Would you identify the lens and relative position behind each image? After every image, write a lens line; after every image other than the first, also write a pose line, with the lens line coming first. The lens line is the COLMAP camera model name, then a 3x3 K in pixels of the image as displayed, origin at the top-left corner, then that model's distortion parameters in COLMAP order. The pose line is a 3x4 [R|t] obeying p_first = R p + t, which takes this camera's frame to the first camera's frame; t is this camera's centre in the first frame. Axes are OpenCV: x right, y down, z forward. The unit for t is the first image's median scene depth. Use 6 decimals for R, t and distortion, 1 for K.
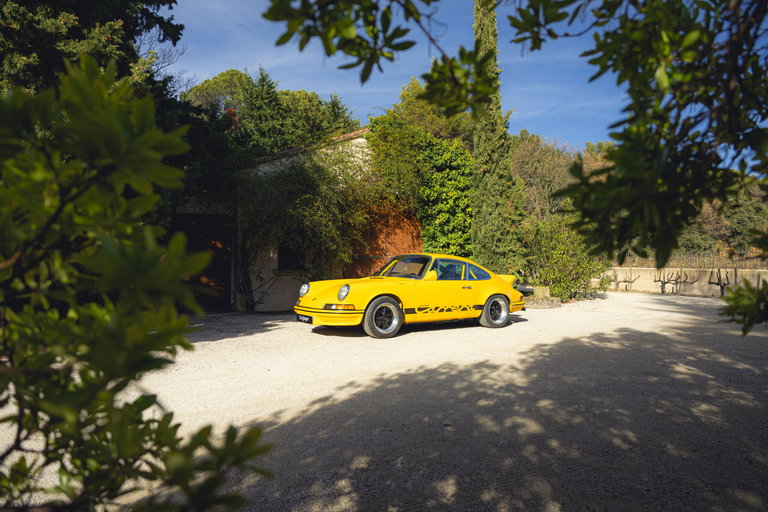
lens RADIAL K [[523.2, 0, 385.0], [0, 523.2, 257.6], [0, 0, 1]] dist [0.000601, 0.000018]
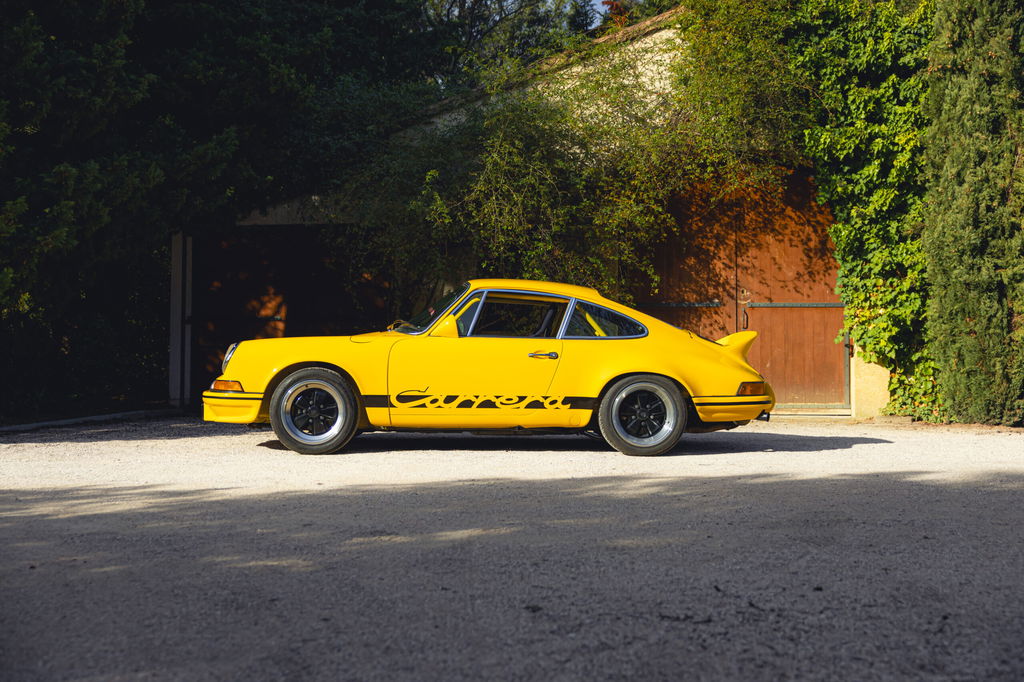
lens RADIAL K [[1205.9, 0, 512.2], [0, 1205.9, 341.0], [0, 0, 1]] dist [-0.007435, 0.000000]
pose [[0.835064, -0.000121, -0.550153, 0.390590], [0.006552, 0.999931, 0.009725, 0.020257], [0.550114, -0.011726, 0.835007, 0.086241]]
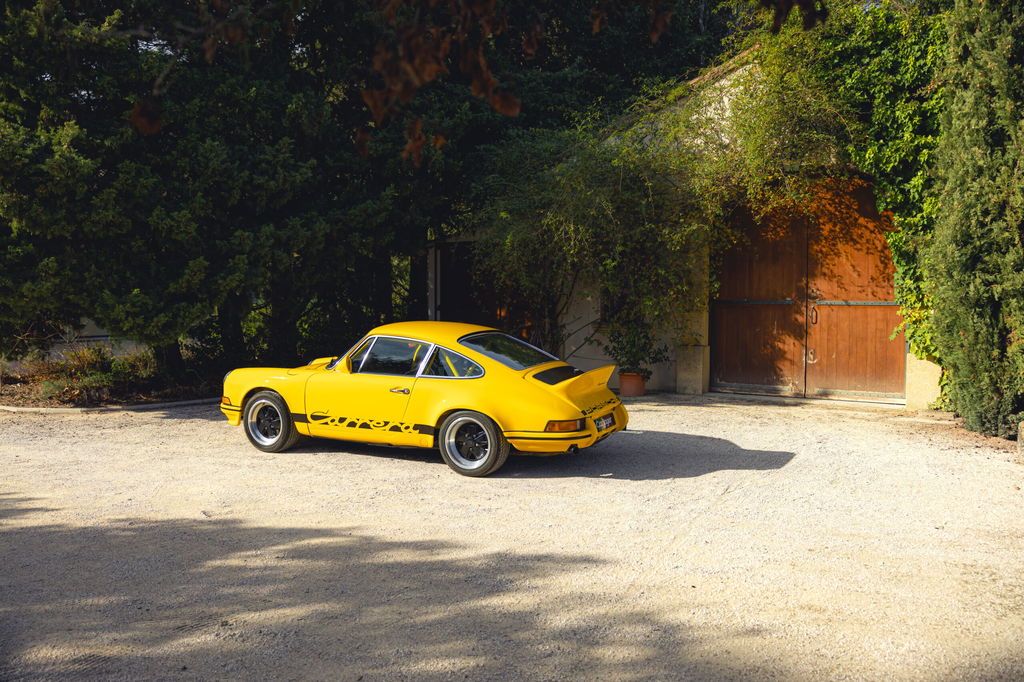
lens RADIAL K [[840.9, 0, 510.6], [0, 840.9, 342.2], [0, 0, 1]] dist [-0.011671, 0.012303]
pose [[0.472441, 0.063201, -0.879093, 0.565890], [0.029758, 0.995713, 0.087577, -0.039124], [0.880860, -0.067535, 0.468535, 0.393498]]
